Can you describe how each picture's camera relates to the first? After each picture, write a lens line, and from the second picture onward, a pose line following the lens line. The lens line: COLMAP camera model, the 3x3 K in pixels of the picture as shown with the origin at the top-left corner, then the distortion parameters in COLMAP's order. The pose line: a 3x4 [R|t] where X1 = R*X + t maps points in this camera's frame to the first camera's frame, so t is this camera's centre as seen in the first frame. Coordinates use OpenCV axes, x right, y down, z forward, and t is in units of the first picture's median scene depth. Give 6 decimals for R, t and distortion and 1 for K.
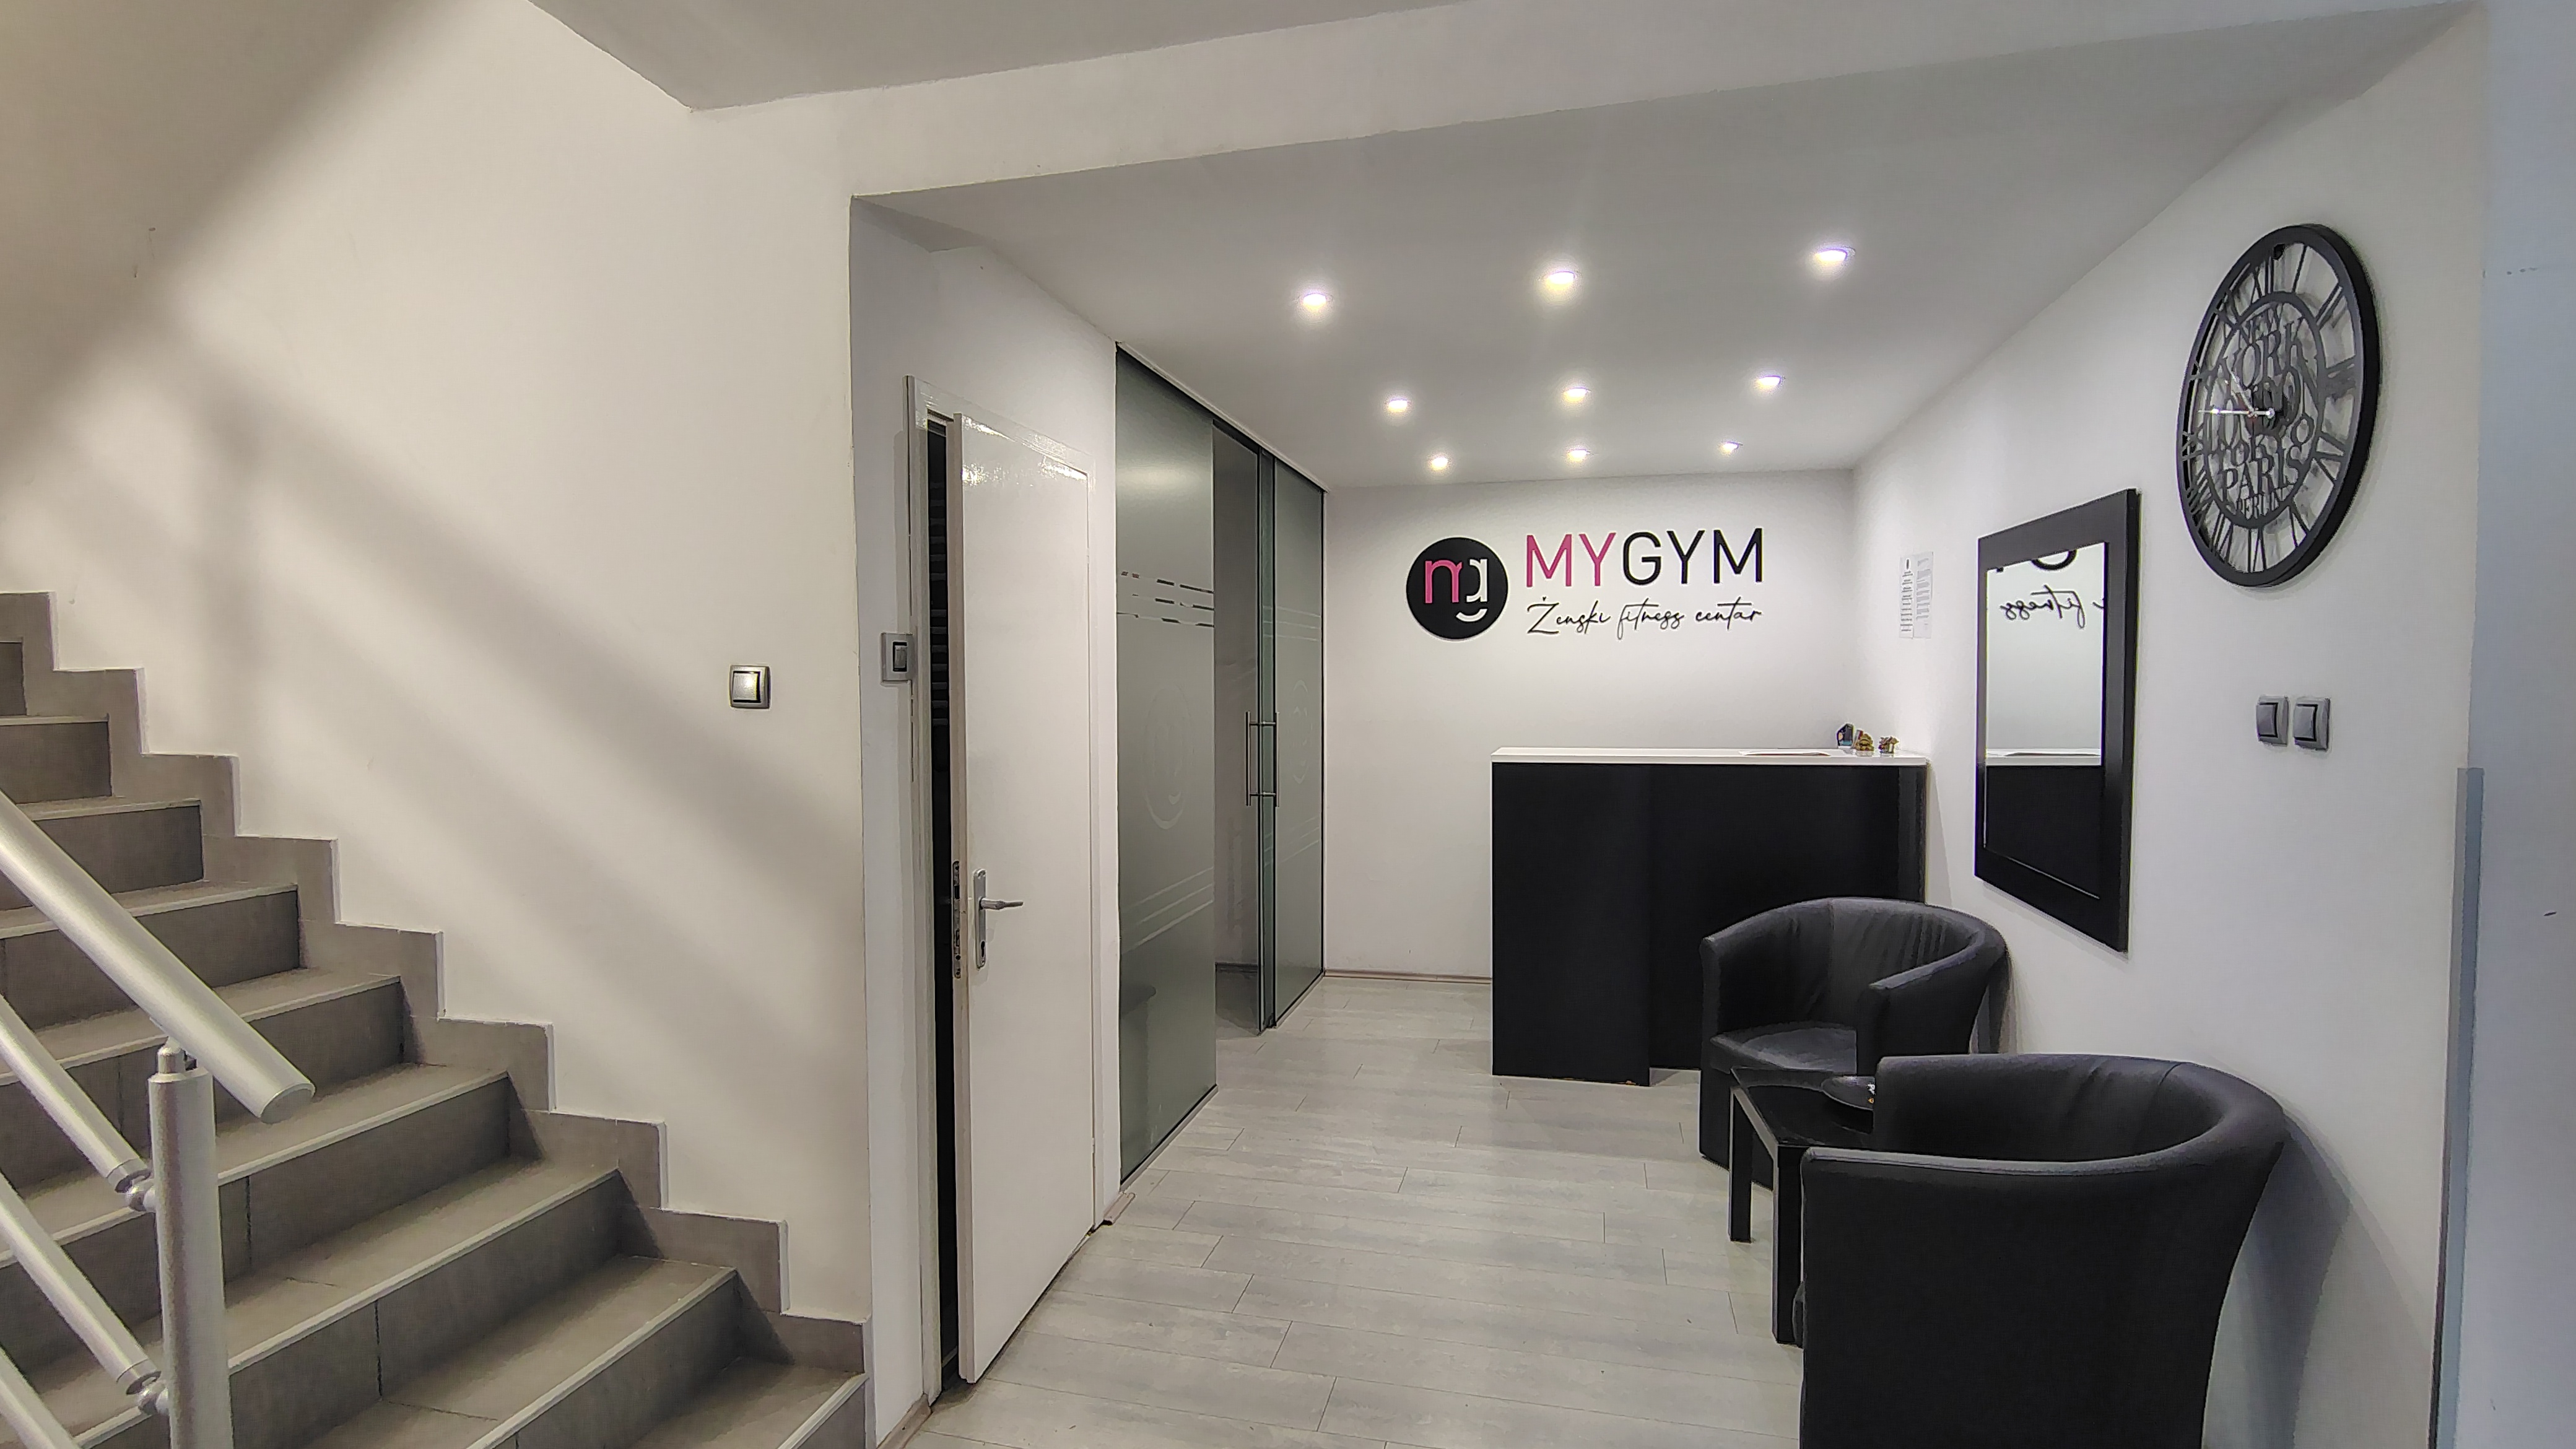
lens RADIAL K [[1189.5, 0, 1295.6], [0, 1189.5, 734.5], [0, 0, 1]] dist [-0.005098, -0.000402]
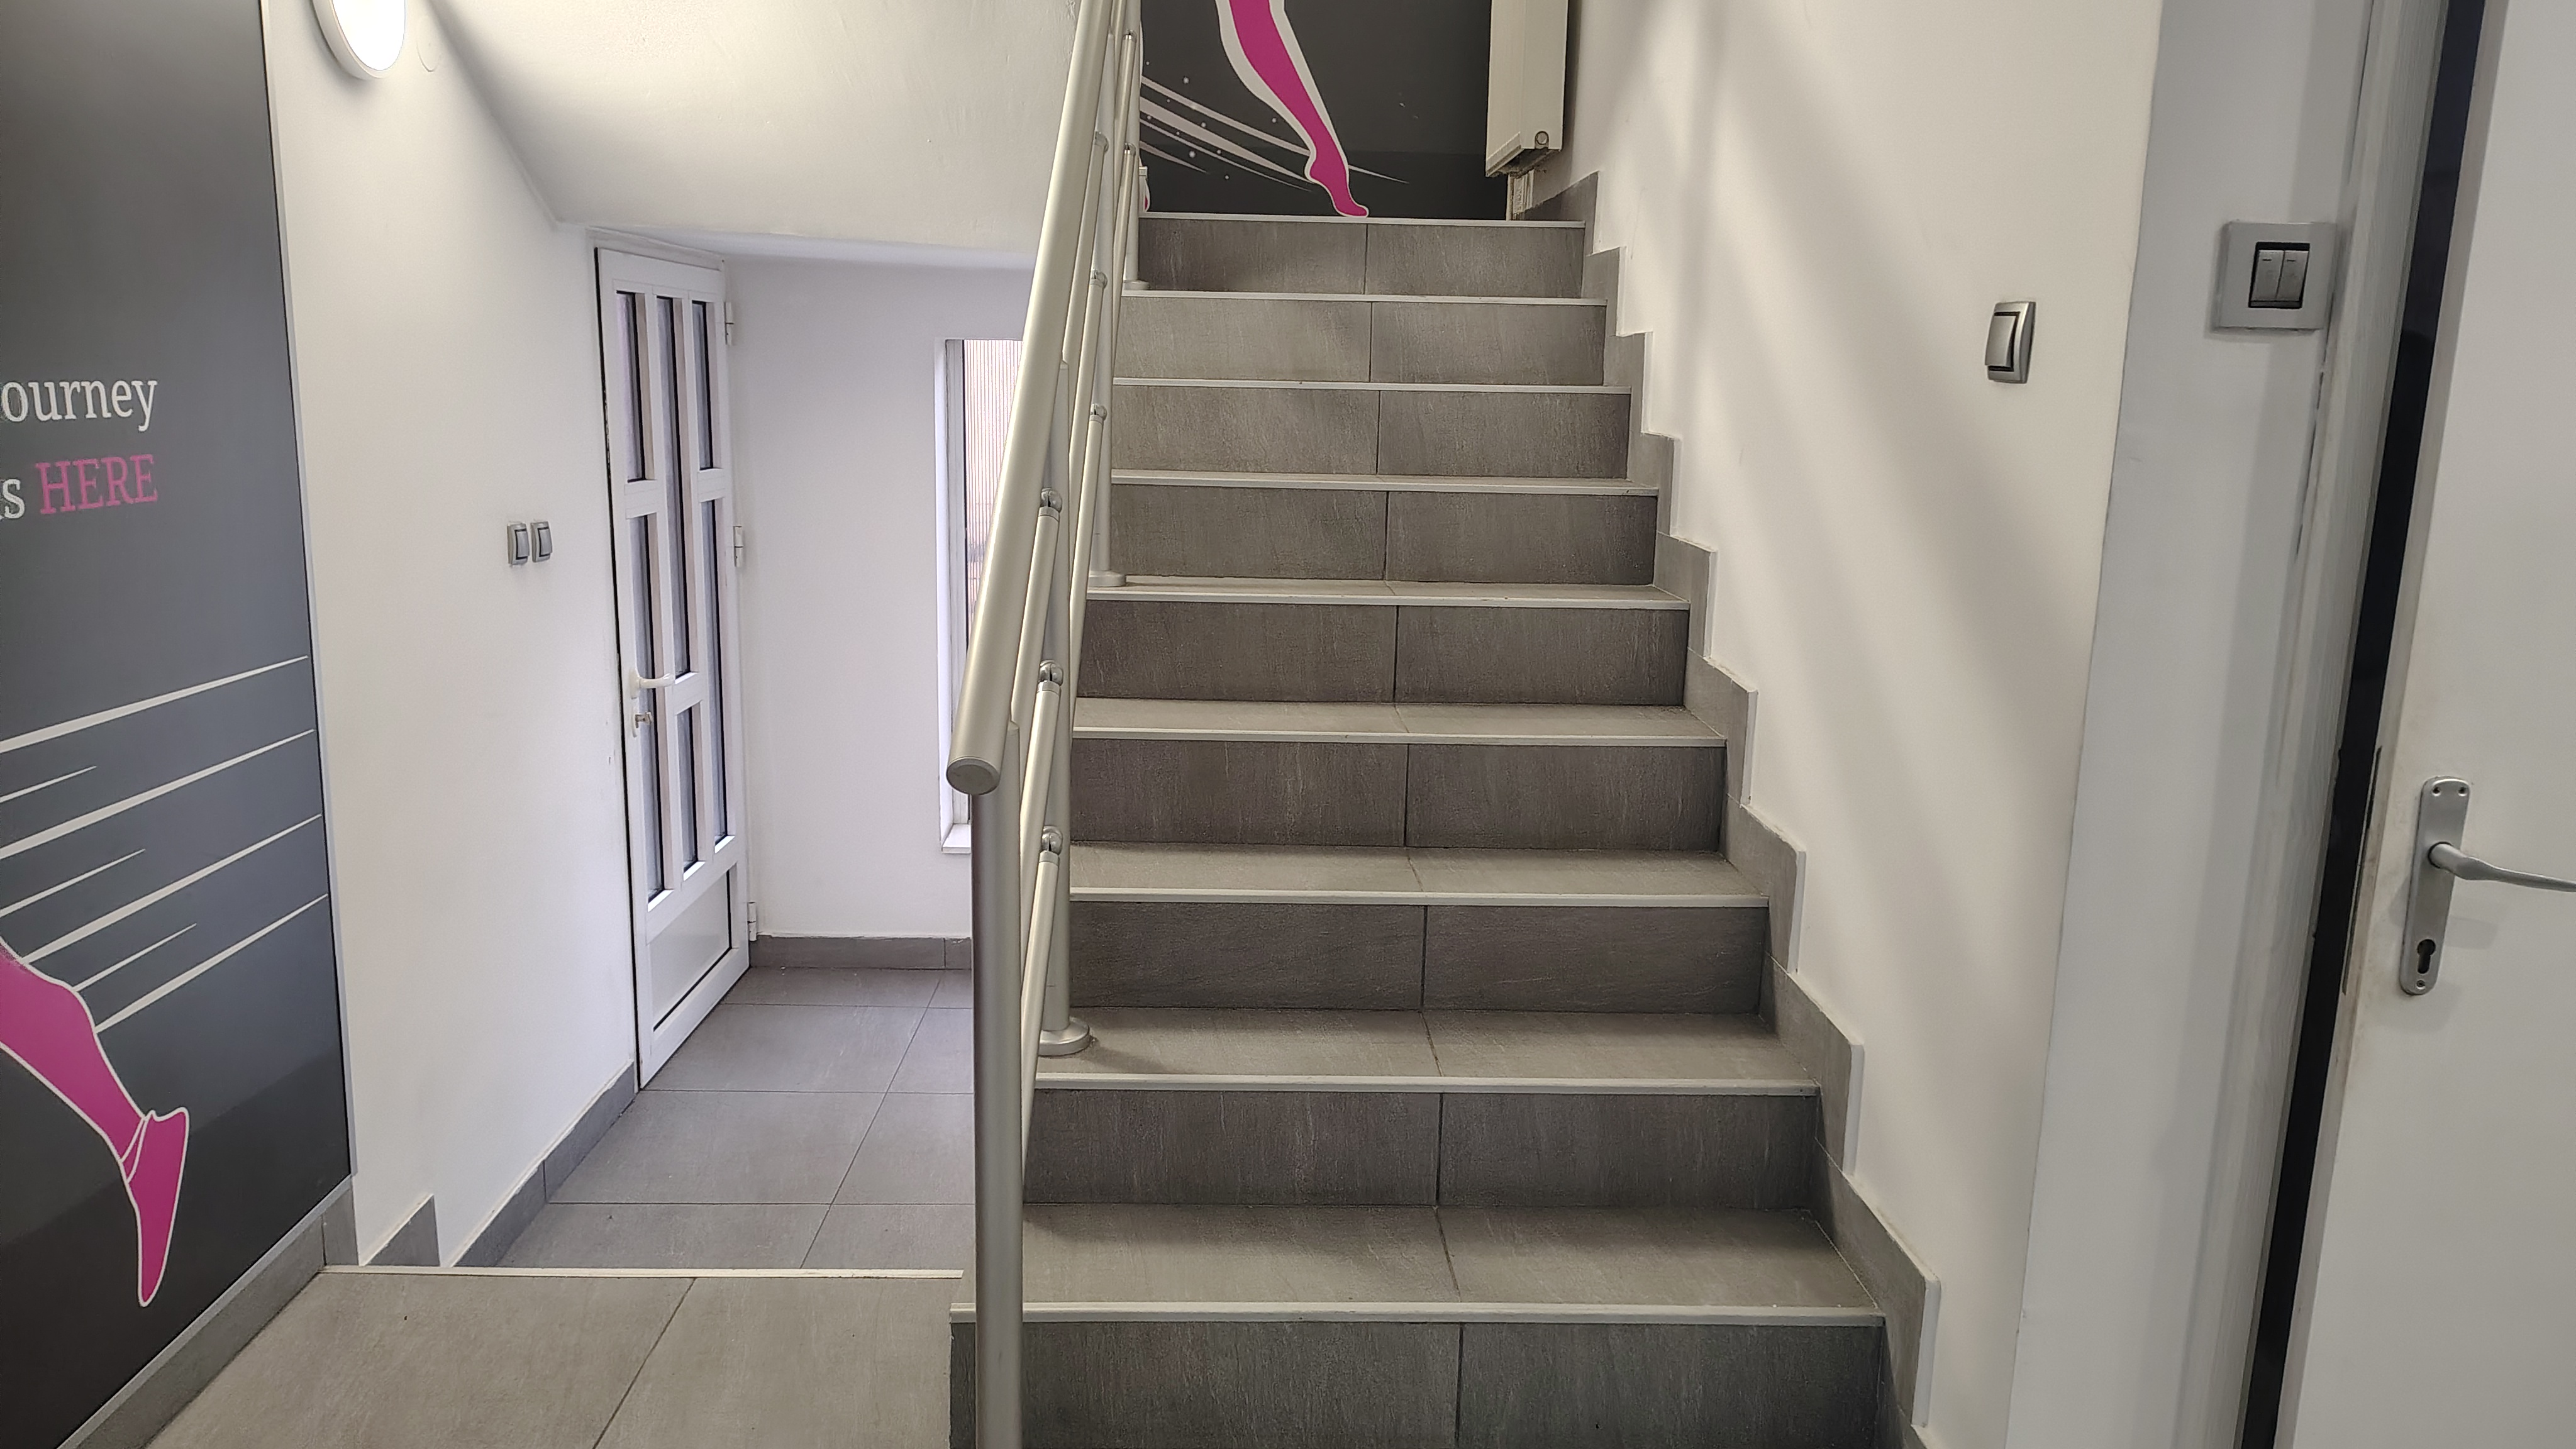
lens RADIAL K [[1758.6, 0, 1287.1], [0, 1758.6, 701.0], [0, 0, 1]] dist [0.006812, 0.001679]
pose [[0.263572, 0.184086, -0.946912, 0.241967], [-0.072341, 0.982630, 0.170894, 0.007568], [0.961923, 0.023458, 0.272311, 0.444888]]
